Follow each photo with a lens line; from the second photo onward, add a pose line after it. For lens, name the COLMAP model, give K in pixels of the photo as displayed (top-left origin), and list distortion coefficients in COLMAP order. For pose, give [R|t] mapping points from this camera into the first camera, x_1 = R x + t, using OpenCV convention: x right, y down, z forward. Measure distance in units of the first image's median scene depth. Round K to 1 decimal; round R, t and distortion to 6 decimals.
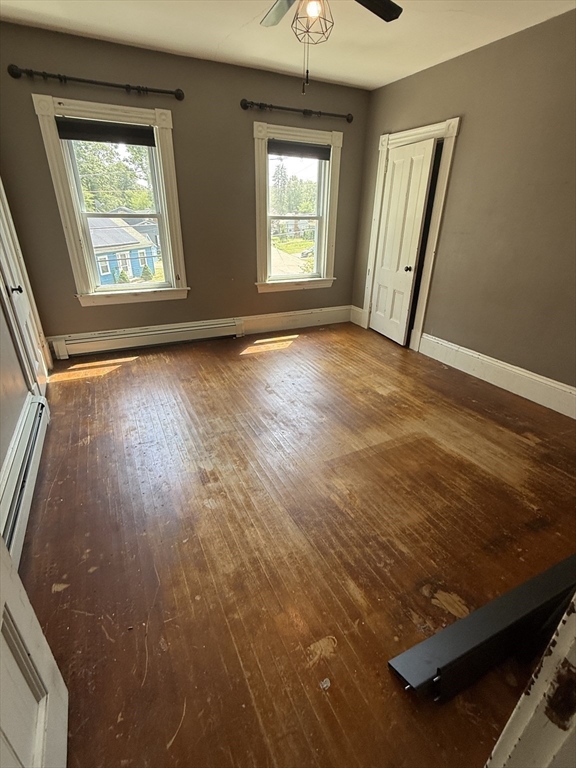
lens RADIAL K [[362.7, 0, 288.0], [0, 362.7, 384.0], [0, 0, 1]] dist [0.000125, -0.000058]
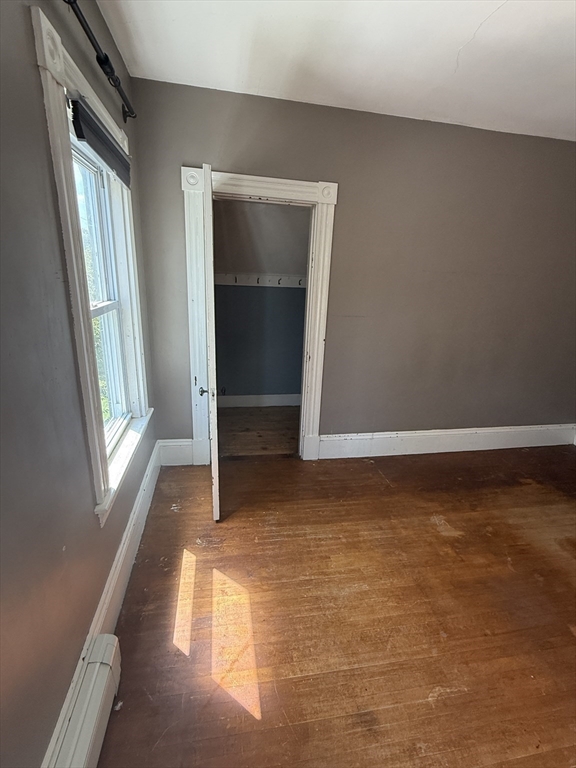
lens RADIAL K [[362.7, 0, 288.0], [0, 362.7, 384.0], [0, 0, 1]] dist [0.000125, -0.000058]
pose [[0.268725, -0.283313, 0.920609, -0.418783], [0.372877, 0.911843, 0.171772, -0.496099], [-0.888116, 0.297115, 0.350676, 0.922473]]
